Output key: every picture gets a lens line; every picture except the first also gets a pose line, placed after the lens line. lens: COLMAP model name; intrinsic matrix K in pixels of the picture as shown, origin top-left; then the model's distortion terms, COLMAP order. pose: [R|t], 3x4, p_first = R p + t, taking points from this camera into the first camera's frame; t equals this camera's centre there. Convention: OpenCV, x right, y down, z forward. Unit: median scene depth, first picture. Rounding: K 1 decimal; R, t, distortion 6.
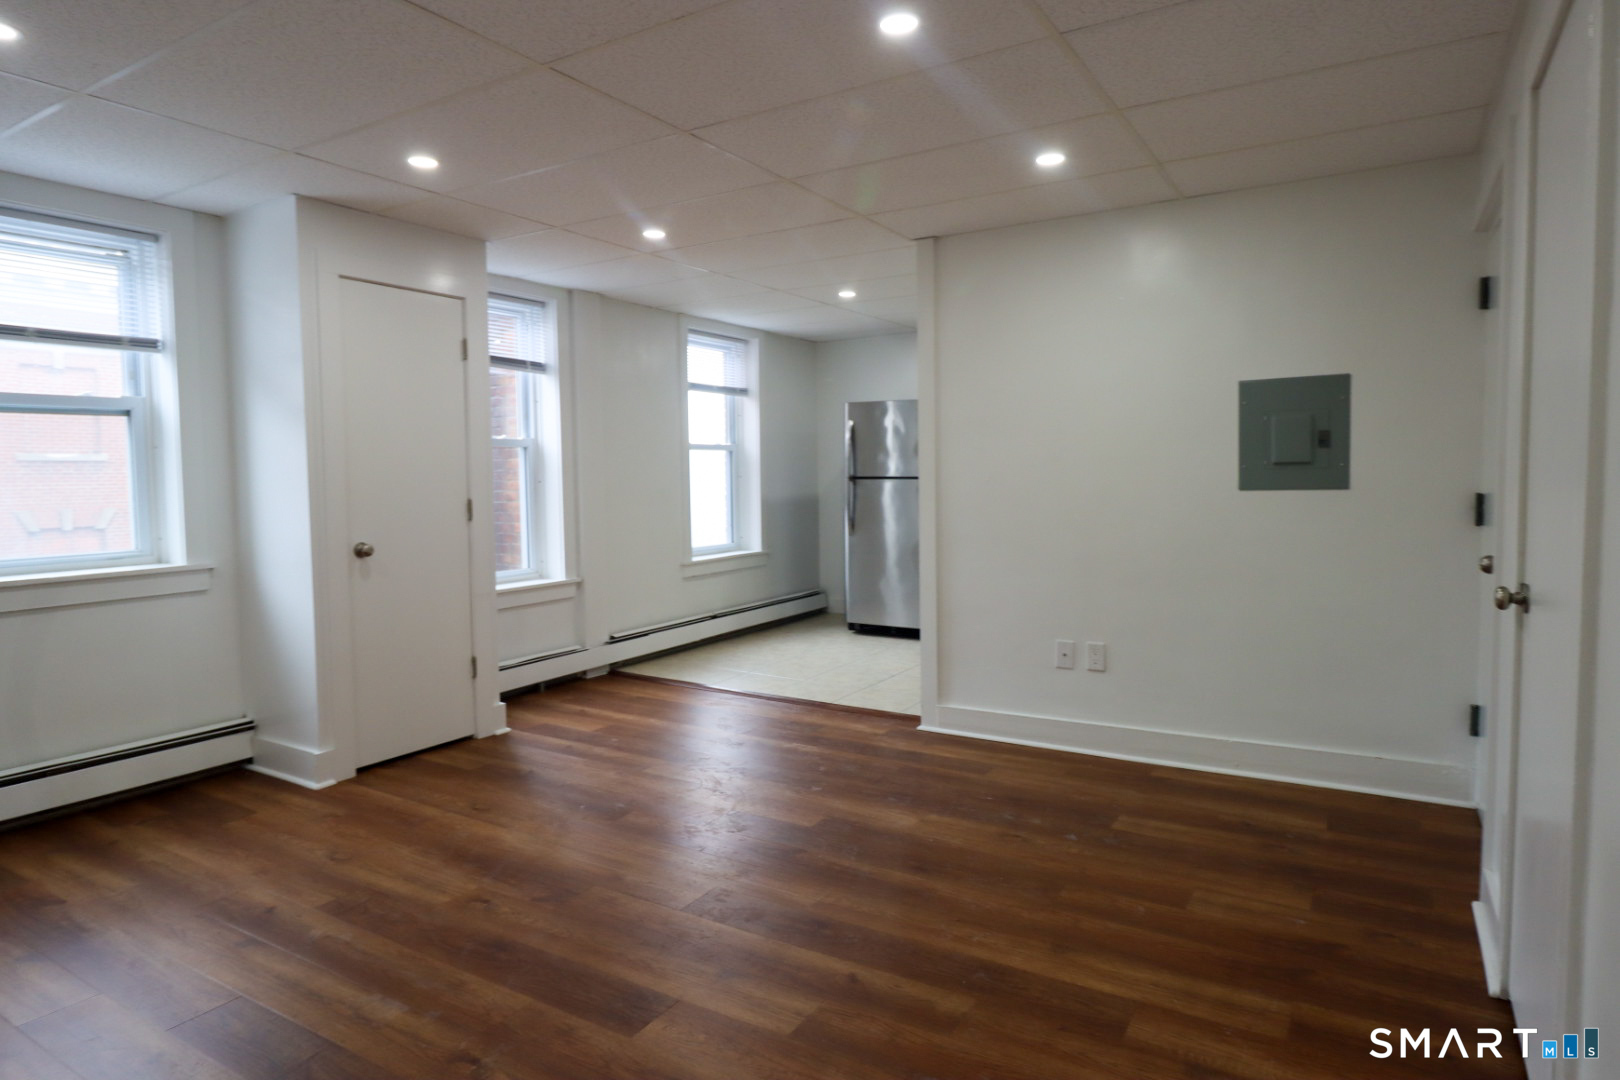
lens RADIAL K [[942.5, 0, 787.1], [0, 942.5, 533.1], [0, 0, 1]] dist [0.001142, -0.000933]
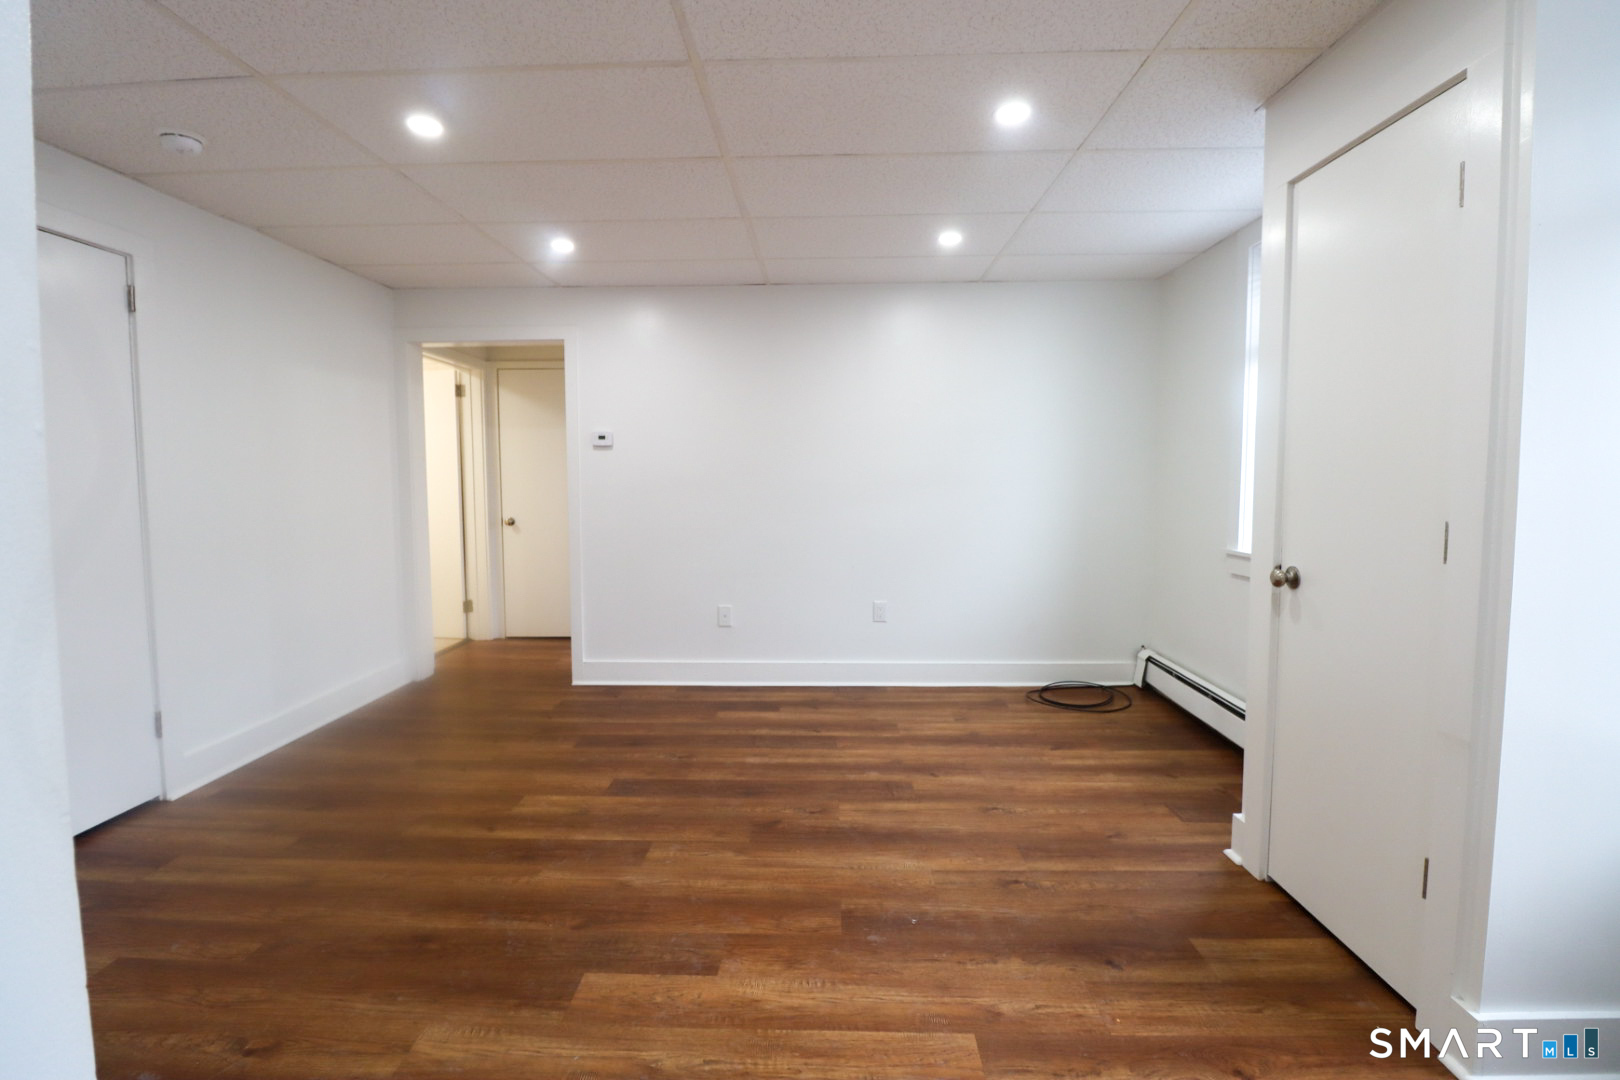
lens RADIAL K [[751.5, 0, 798.8], [0, 751.5, 528.7], [0, 0, 1]] dist [-0.000382, -0.014476]
pose [[-0.863670, 0.051405, -0.501430, 0.155555], [-0.016744, 0.991311, 0.130468, -0.100185], [0.503780, 0.121077, -0.855305, 1.572119]]
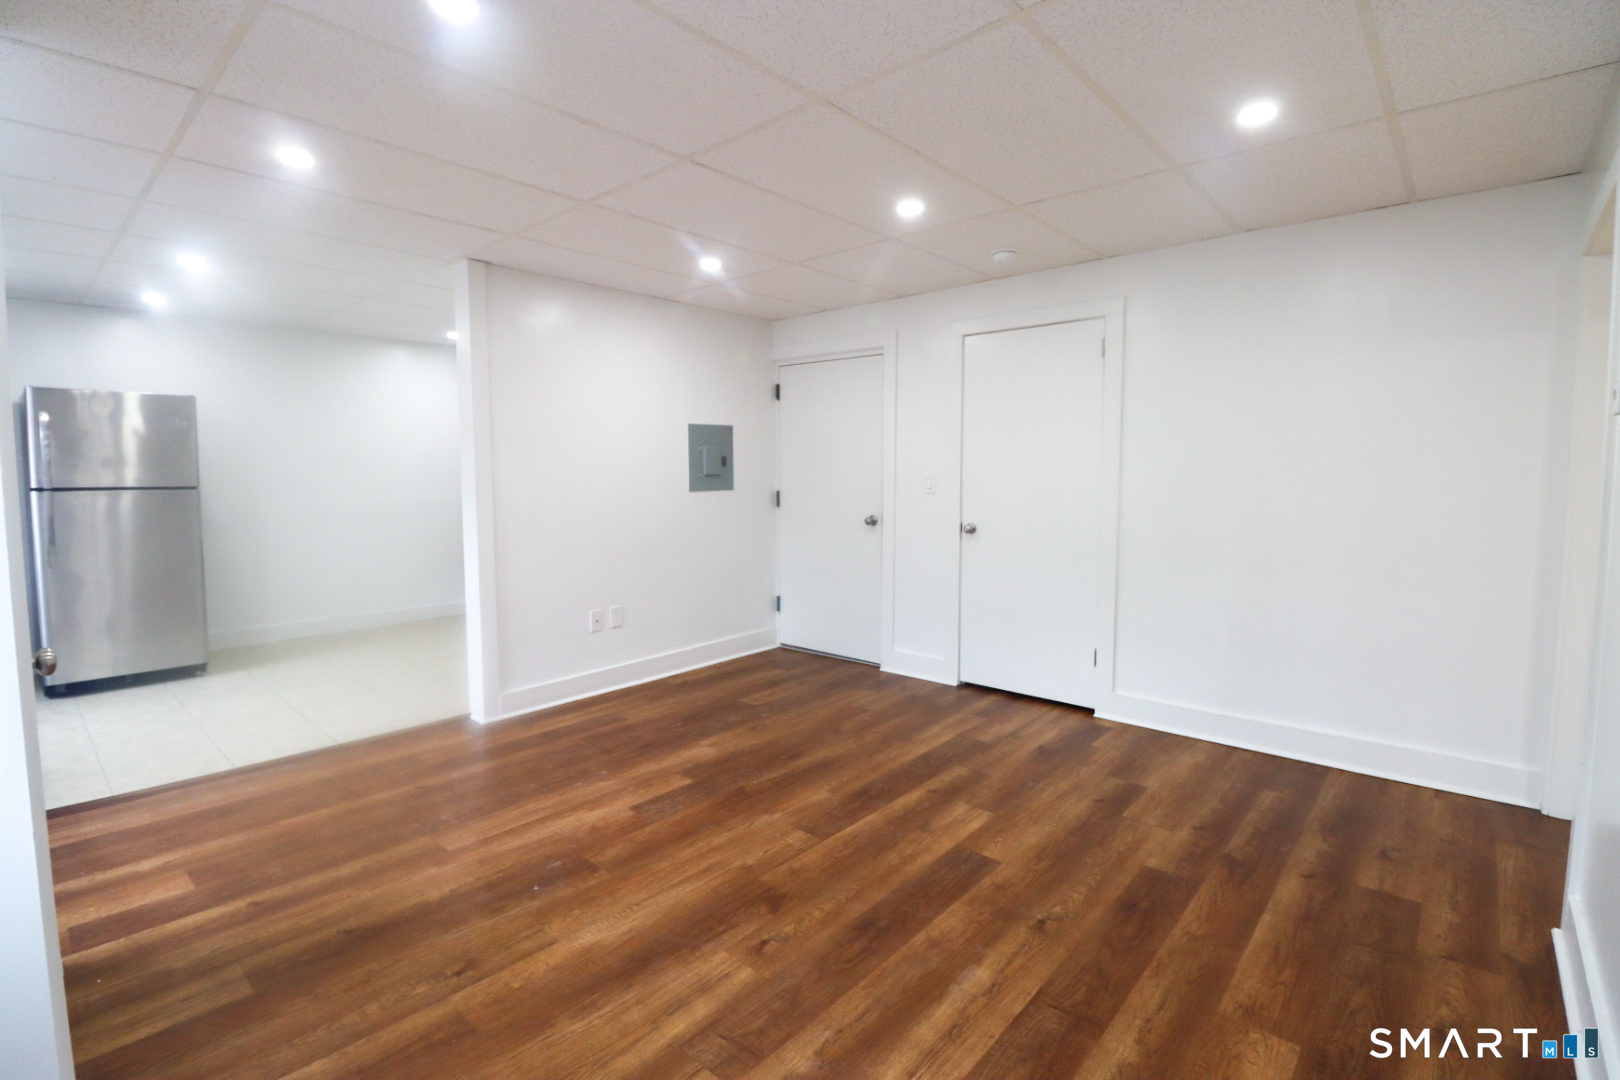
lens RADIAL K [[751.5, 0, 798.8], [0, 751.5, 528.7], [0, 0, 1]] dist [-0.000382, -0.014476]
pose [[0.169709, -0.064788, 0.983362, -0.887417], [0.063799, 0.996466, 0.054641, -0.048494], [-0.983427, 0.053465, 0.173242, 0.712336]]
